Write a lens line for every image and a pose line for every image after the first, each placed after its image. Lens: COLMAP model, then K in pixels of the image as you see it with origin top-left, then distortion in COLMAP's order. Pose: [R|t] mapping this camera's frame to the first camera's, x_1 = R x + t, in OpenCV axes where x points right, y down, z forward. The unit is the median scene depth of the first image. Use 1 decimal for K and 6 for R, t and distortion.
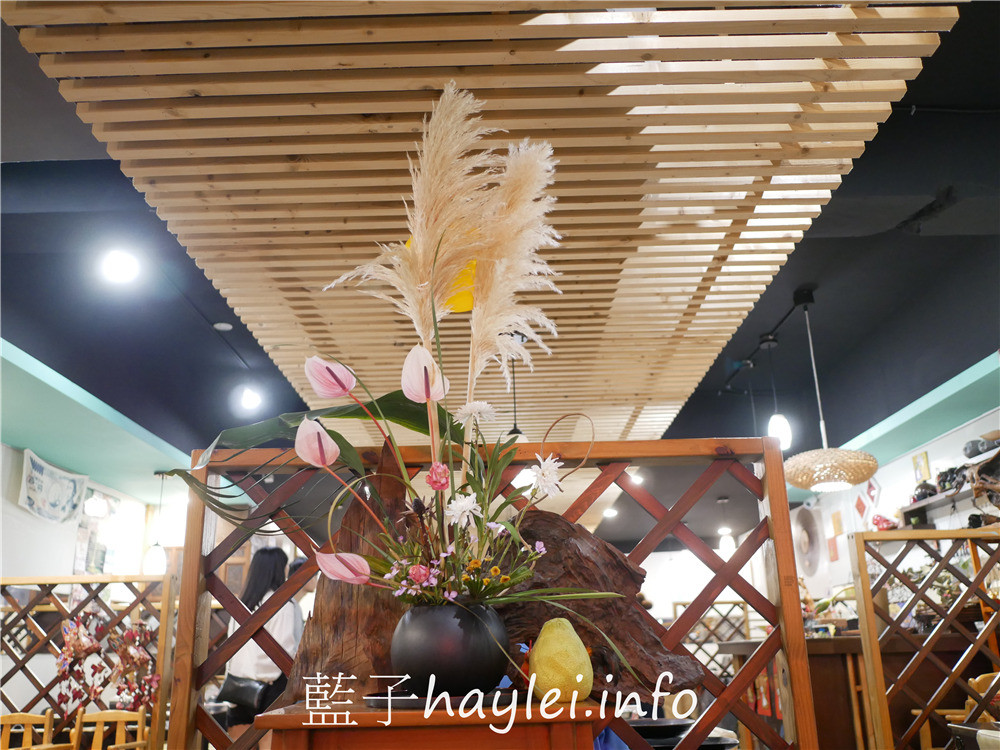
lens RADIAL K [[858.6, 0, 498.9], [0, 858.6, 371.8], [0, 0, 1]] dist [-0.043195, 0.040658]
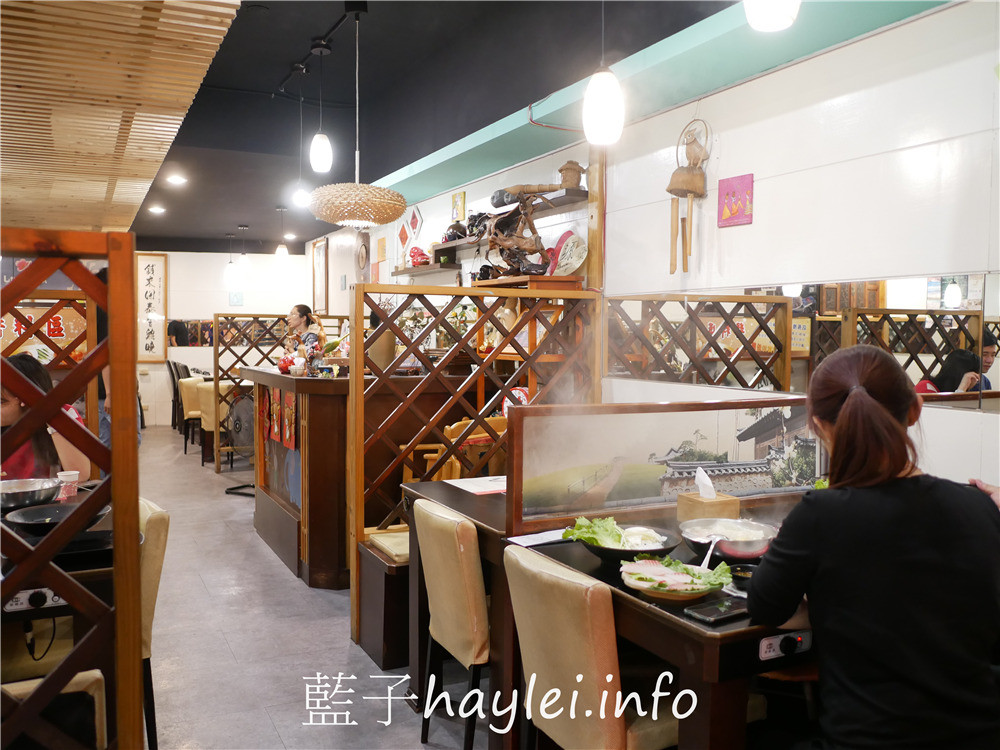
lens RADIAL K [[858.6, 0, 499.1], [0, 858.6, 378.9], [0, 0, 1]] dist [-0.043195, 0.040658]
pose [[0.896620, 0.003159, 0.442790, 0.111954], [-0.163377, 0.931781, 0.324179, -0.038355], [-0.411559, -0.363007, 0.835969, 0.081406]]
